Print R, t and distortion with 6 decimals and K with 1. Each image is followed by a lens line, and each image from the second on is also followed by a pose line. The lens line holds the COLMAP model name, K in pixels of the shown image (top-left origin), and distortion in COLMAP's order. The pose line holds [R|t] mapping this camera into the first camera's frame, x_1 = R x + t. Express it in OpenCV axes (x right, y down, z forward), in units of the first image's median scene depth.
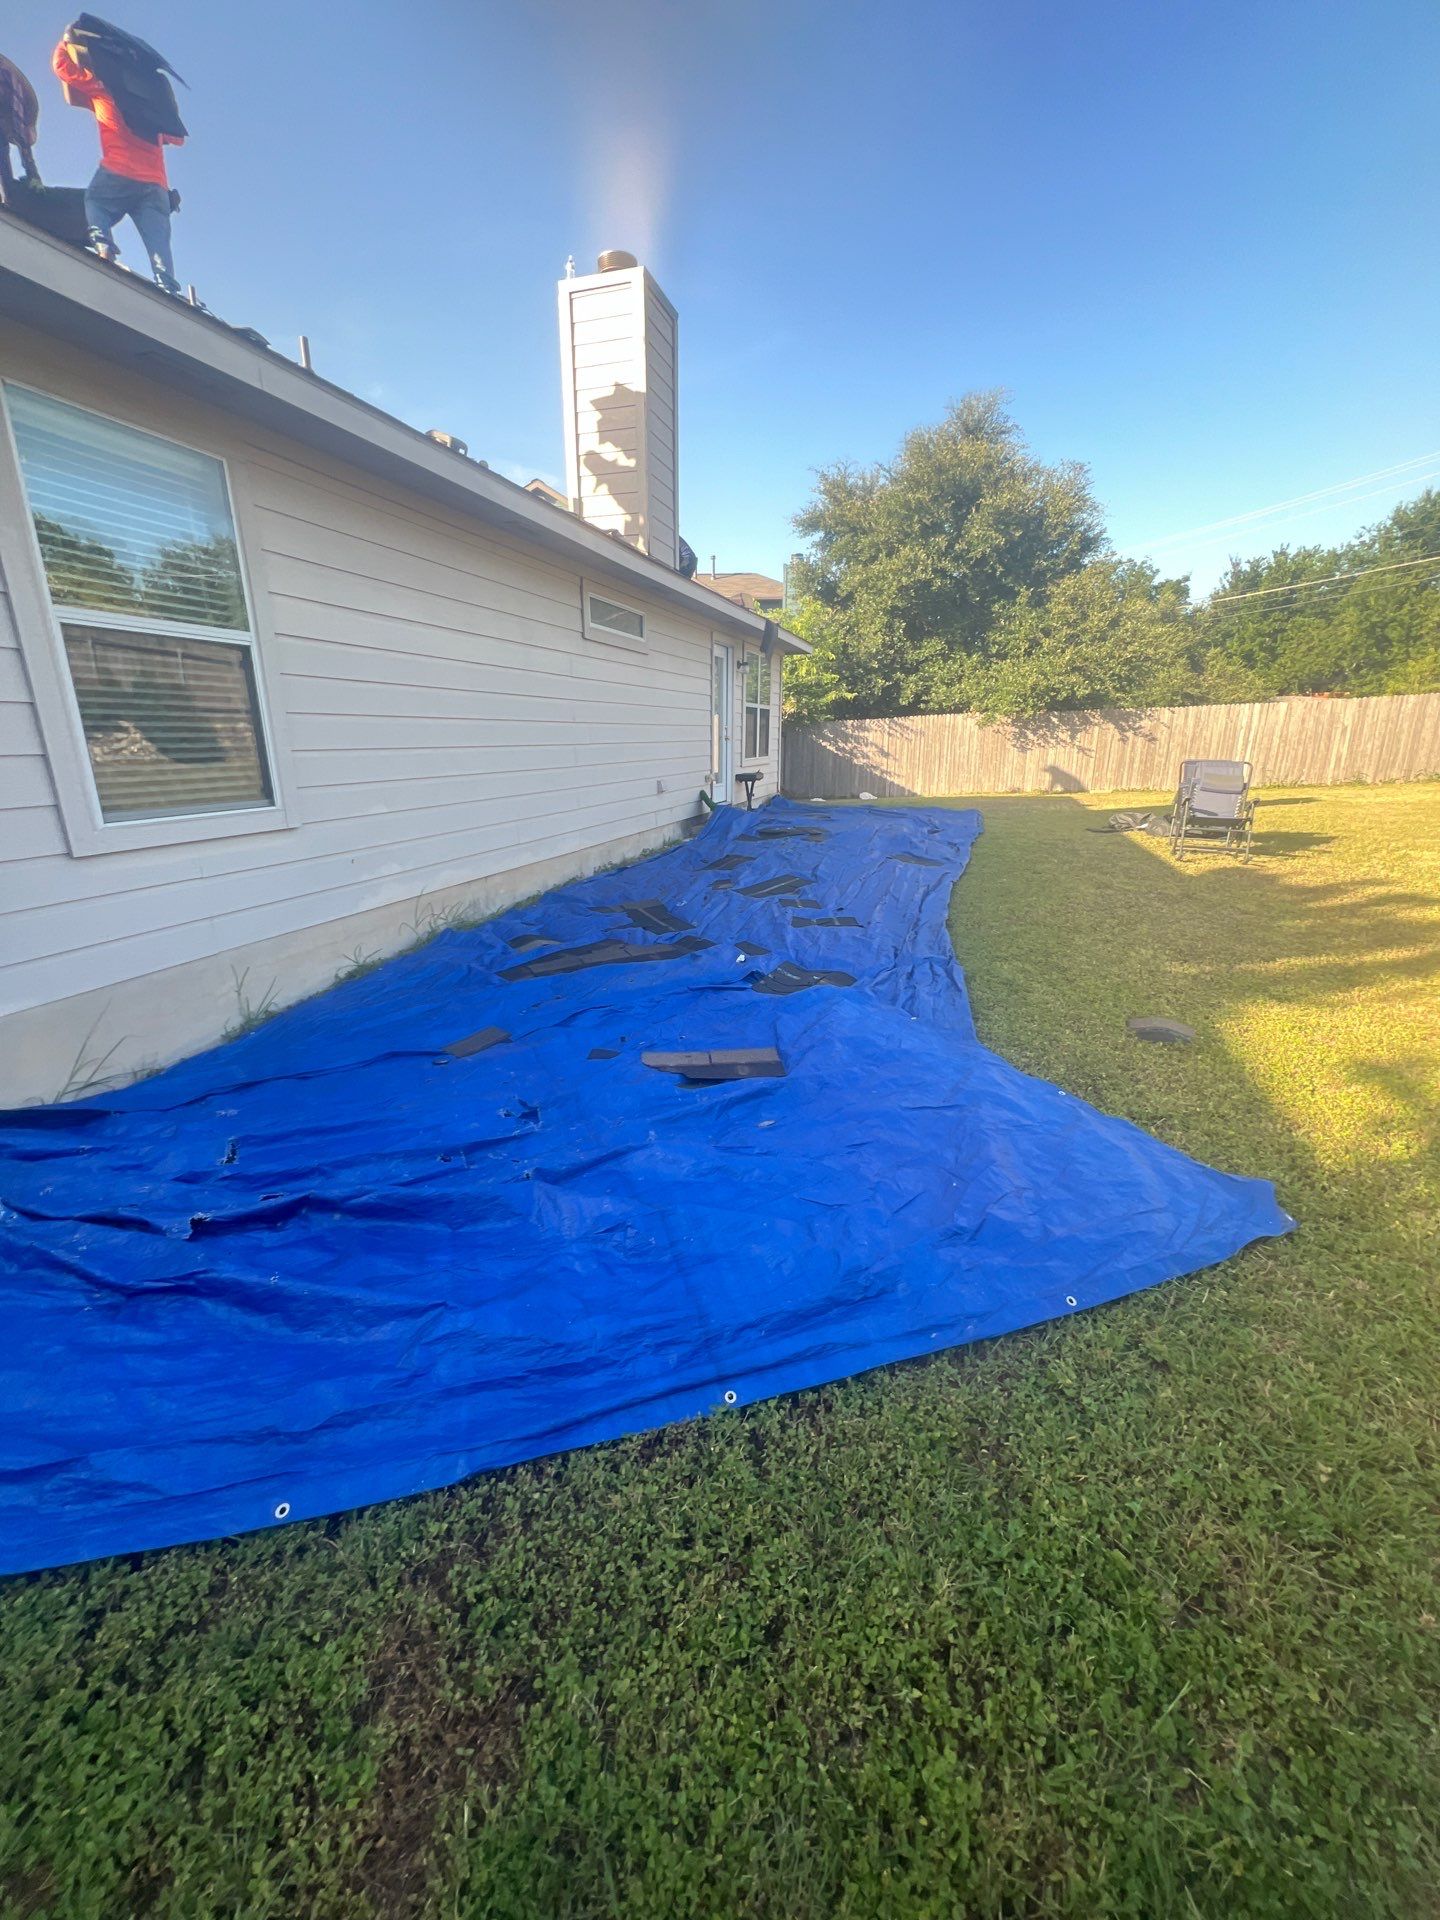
lens RADIAL K [[768.6, 0, 717.1], [0, 768.6, 960.6], [0, 0, 1]] dist [-0.002429, 0.000727]
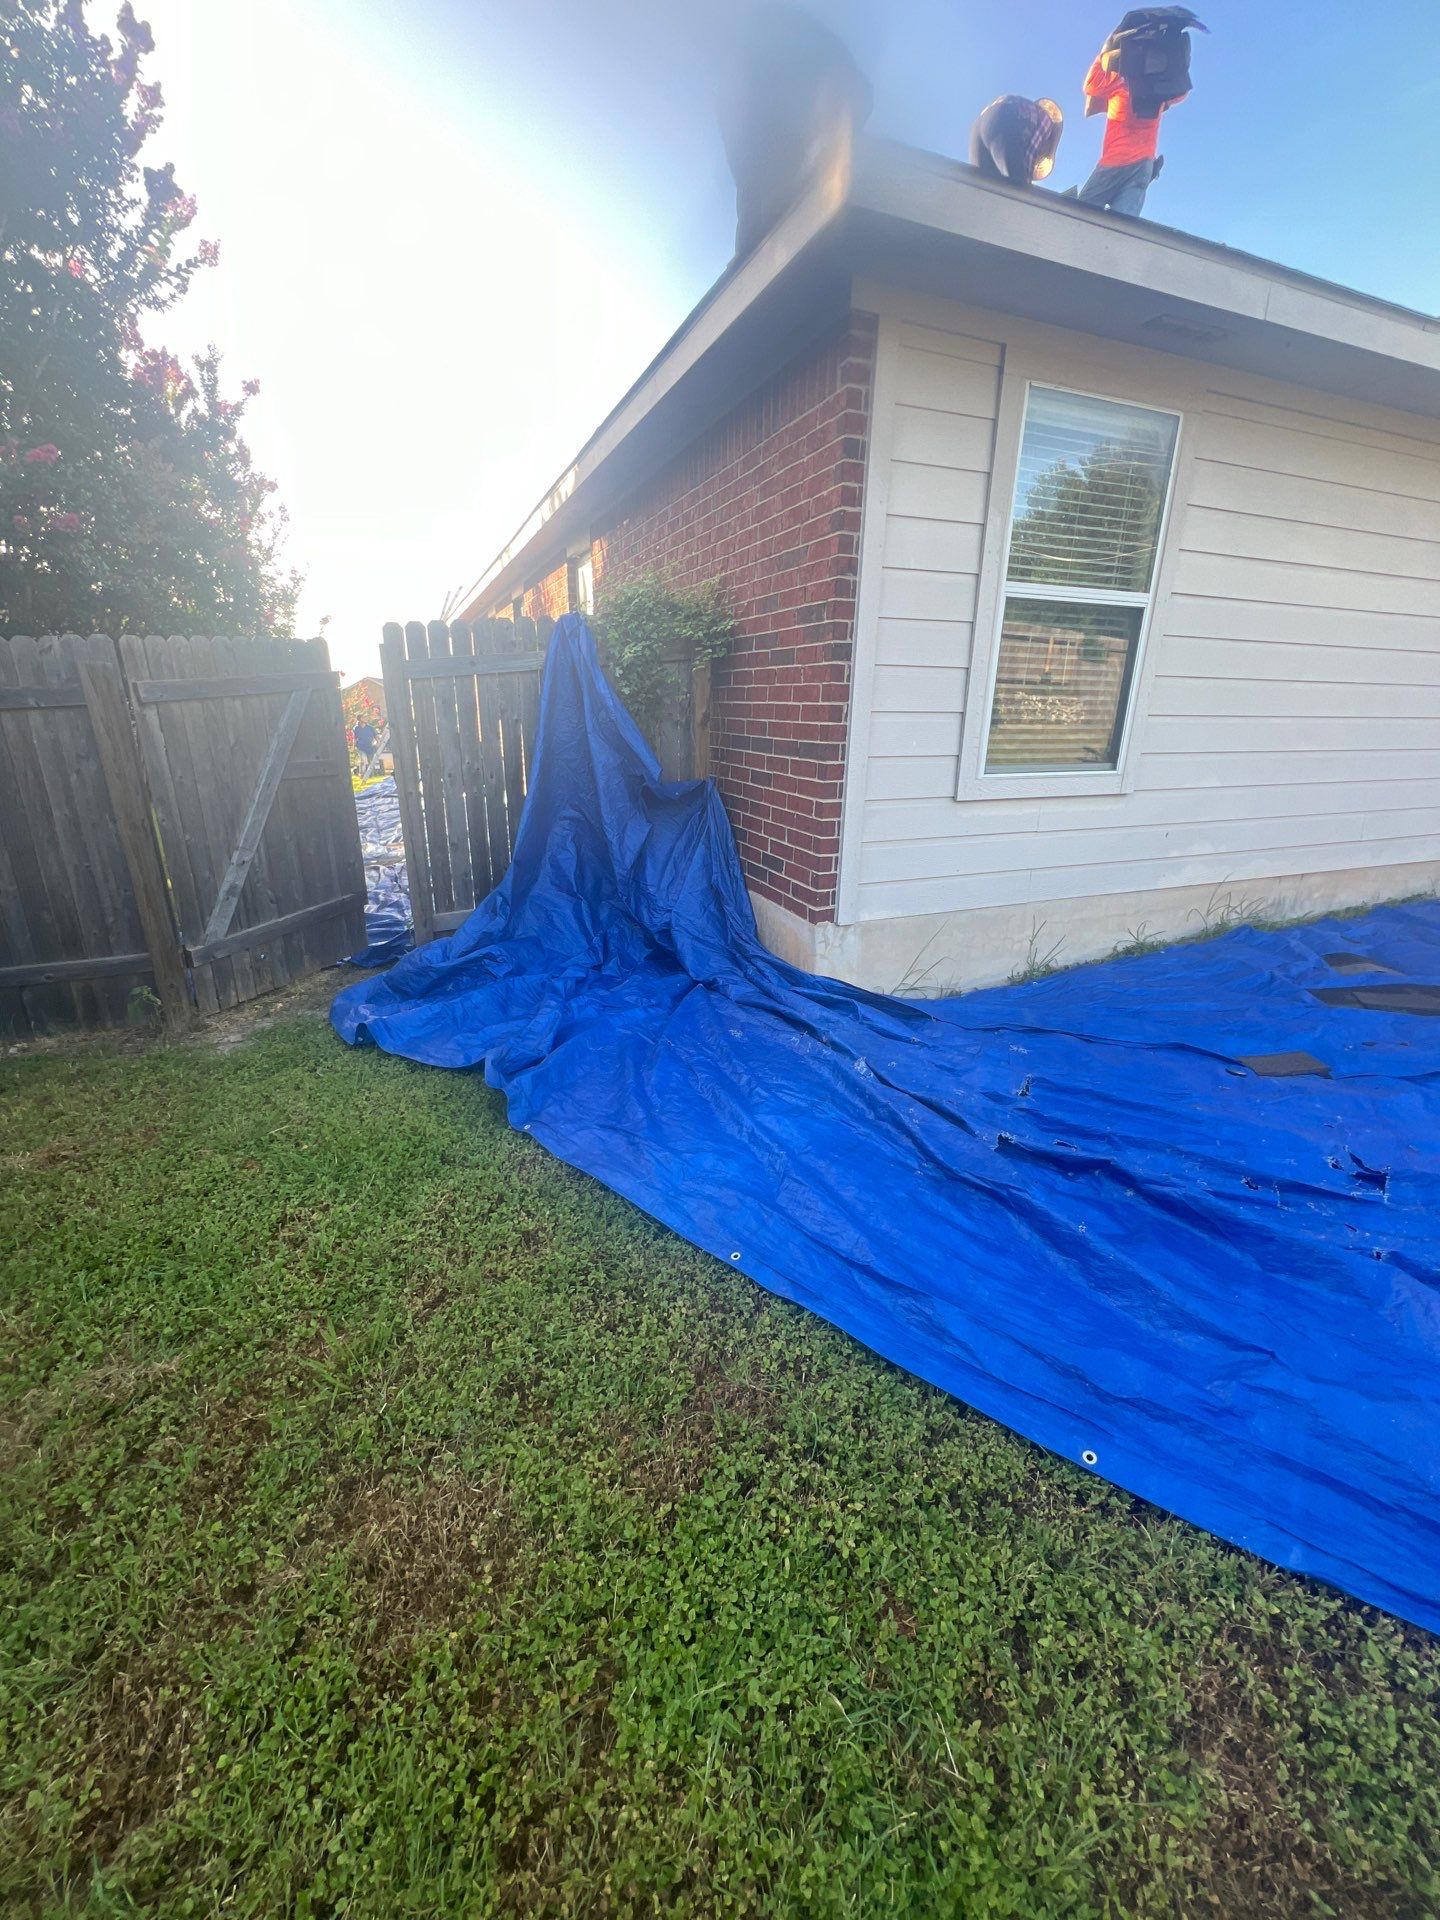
lens RADIAL K [[768.6, 0, 723.2], [0, 768.6, 962.8], [0, 0, 1]] dist [-0.002429, 0.000727]
pose [[0.643620, 0.251206, -0.722944, -0.144517], [-0.225976, 0.964861, 0.134085, 0.027497], [0.731224, 0.077068, 0.677770, -0.043813]]
